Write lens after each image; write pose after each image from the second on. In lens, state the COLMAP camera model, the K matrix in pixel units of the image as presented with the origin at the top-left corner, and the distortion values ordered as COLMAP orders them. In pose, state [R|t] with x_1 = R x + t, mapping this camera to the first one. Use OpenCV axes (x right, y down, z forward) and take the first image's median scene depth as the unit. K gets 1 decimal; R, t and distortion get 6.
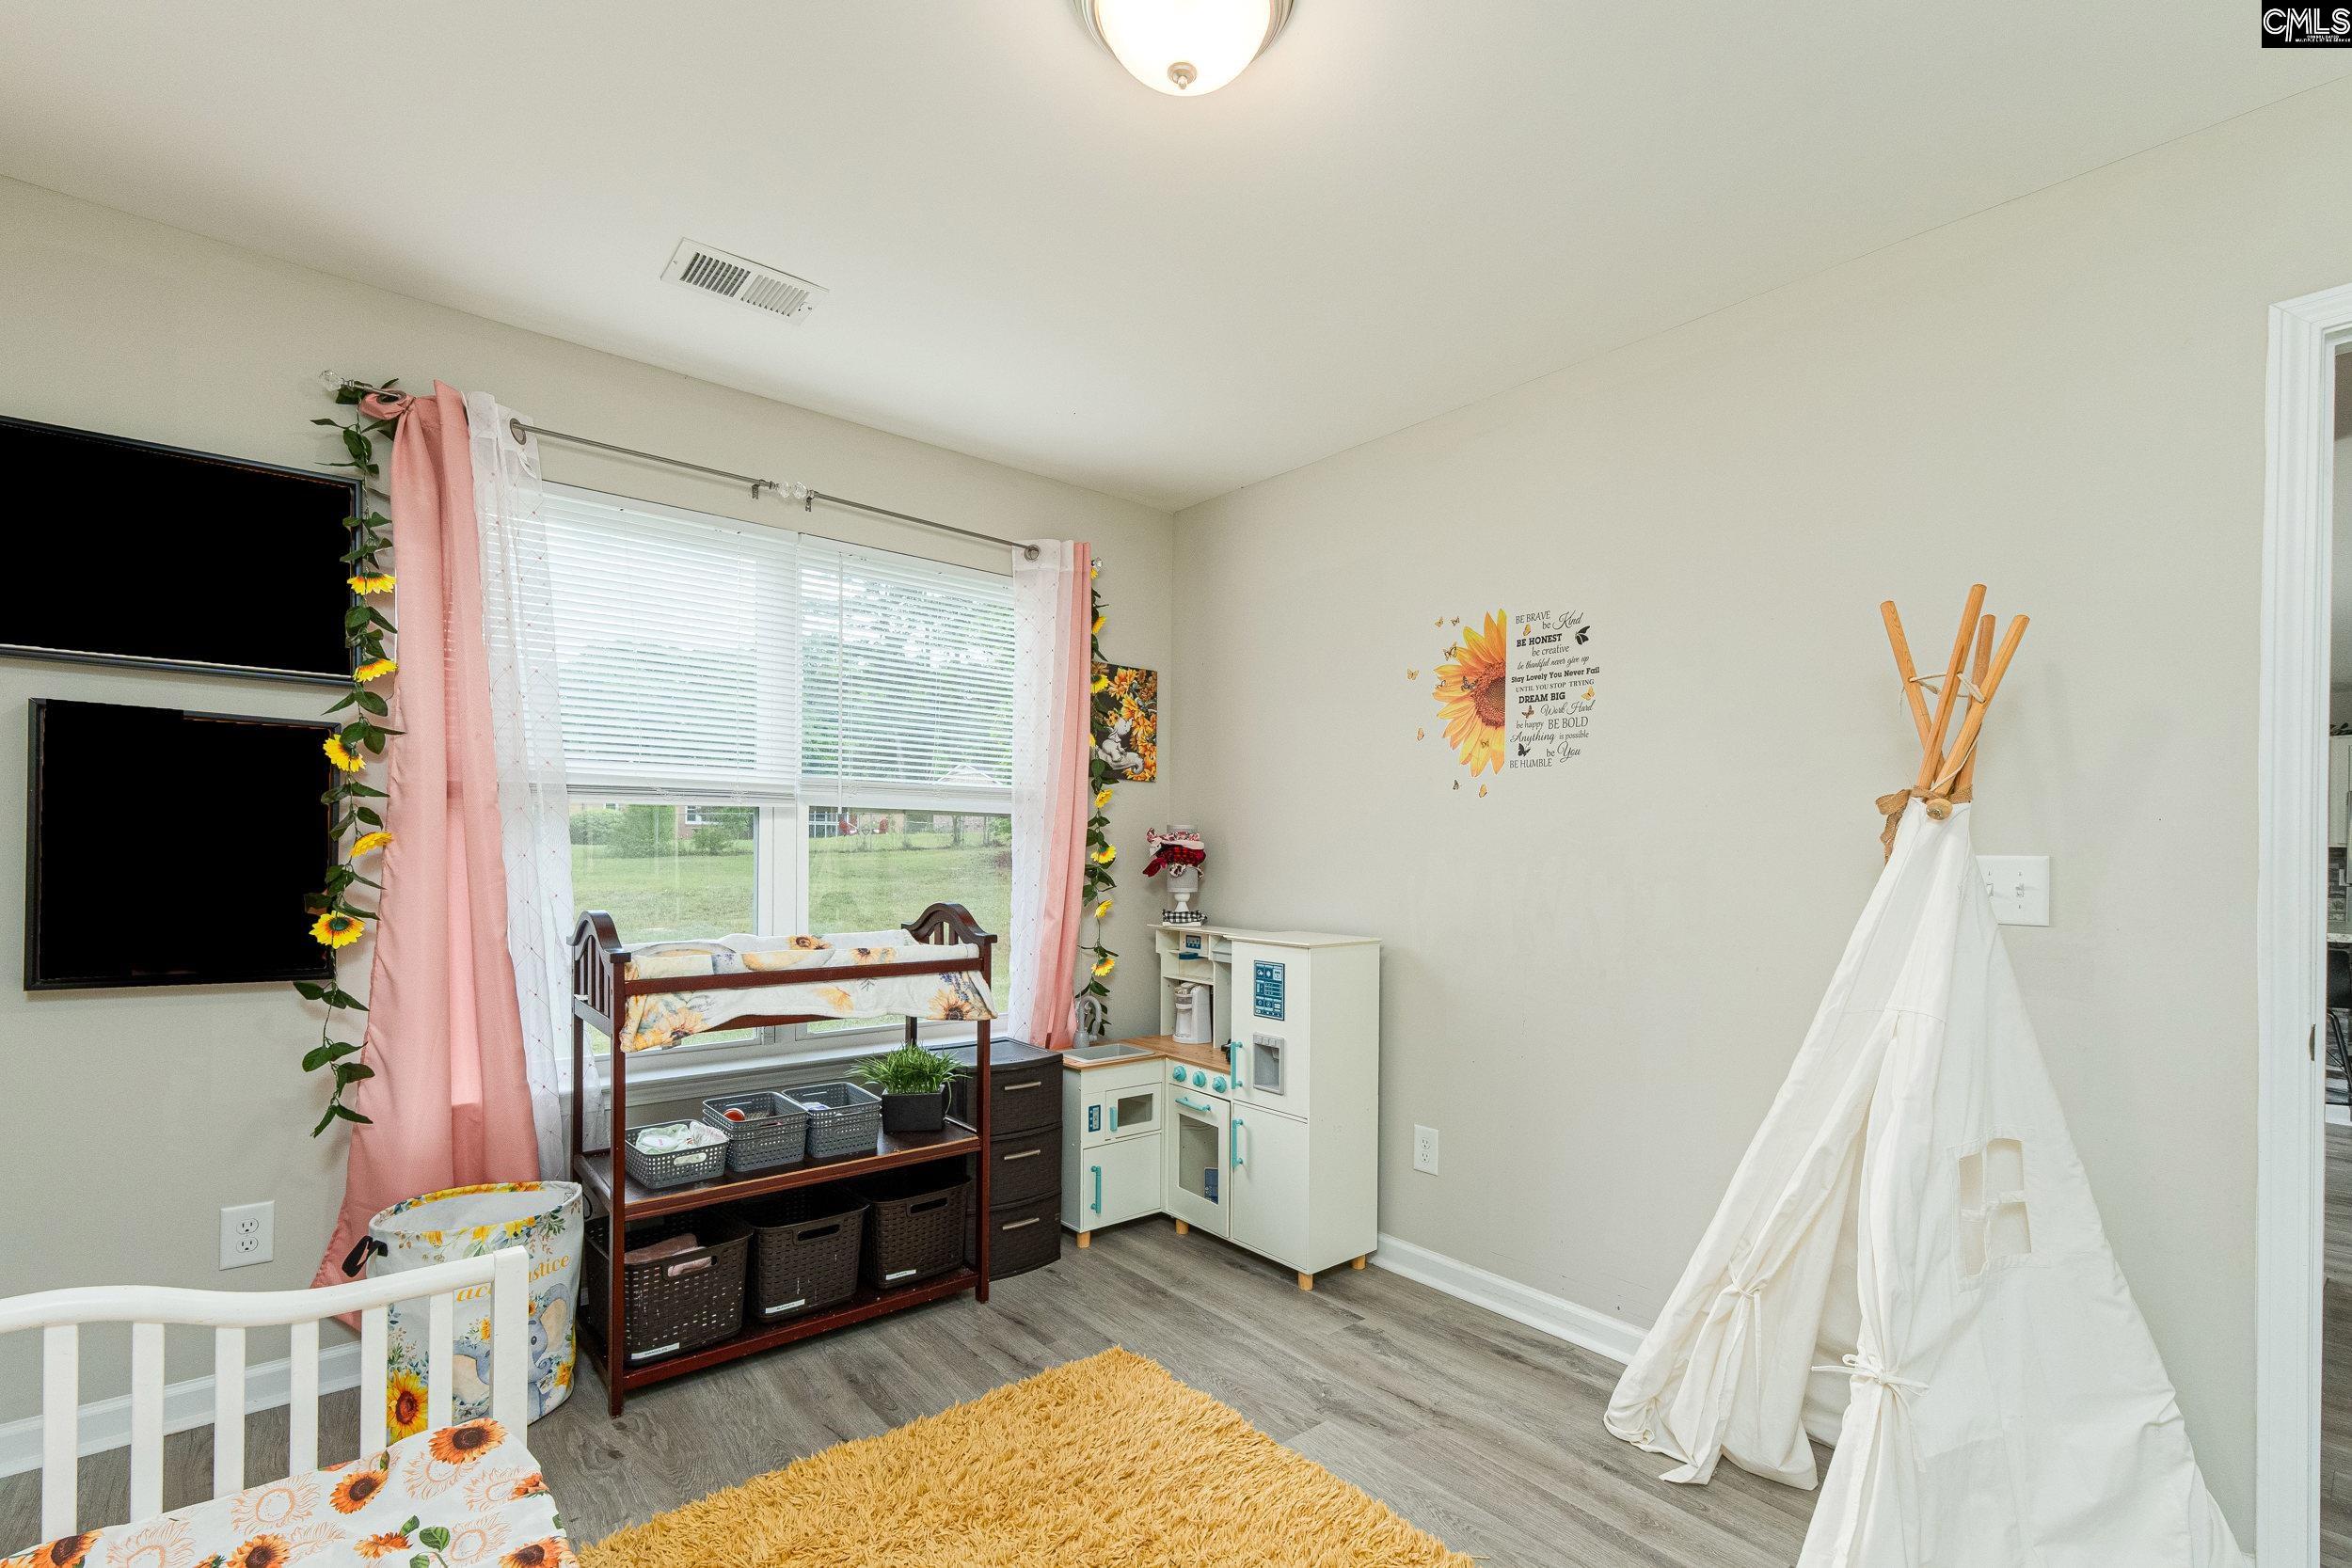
lens RADIAL K [[1008.9, 0, 1188.7], [0, 1008.9, 847.9], [0, 0, 1]] dist [0.015423, -0.000044]
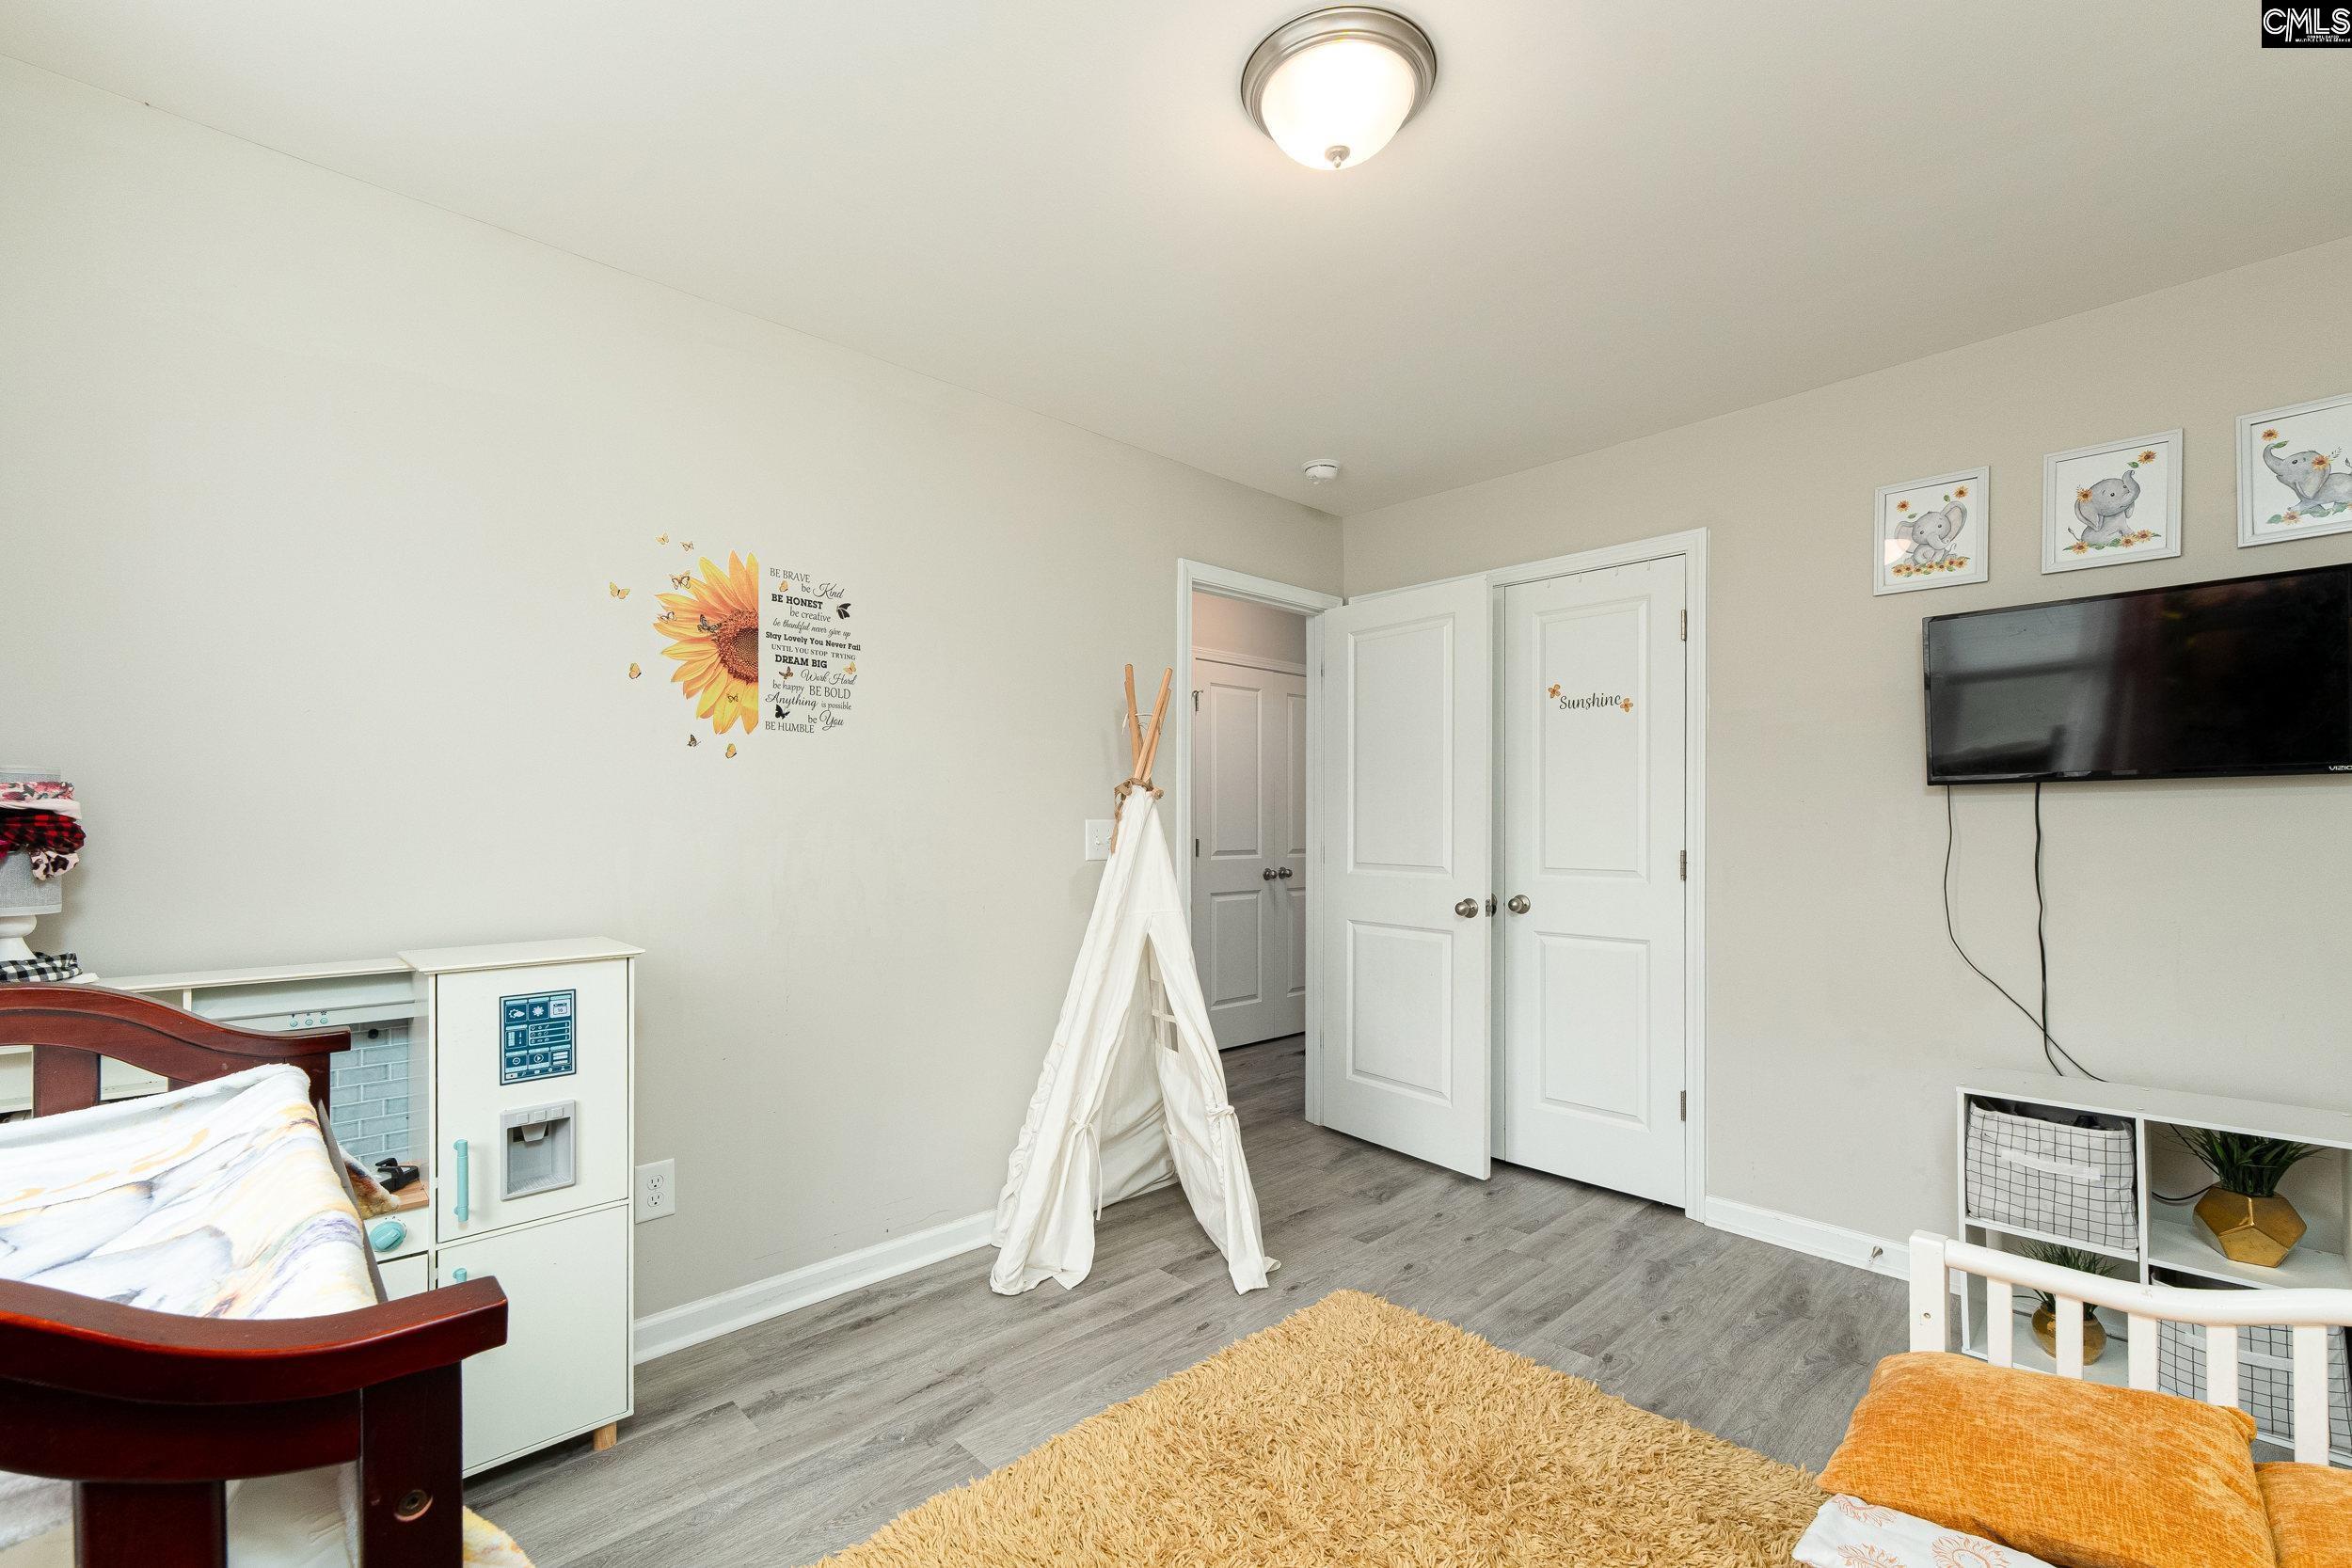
lens RADIAL K [[1008.9, 0, 1178.8], [0, 1008.9, 806.0], [0, 0, 1]] dist [0.015423, -0.000044]
pose [[-0.032278, 0.002555, 0.999476, -0.632744], [-0.003946, 0.999989, -0.002684, -0.007450], [-0.999471, -0.004030, -0.032267, 0.658853]]
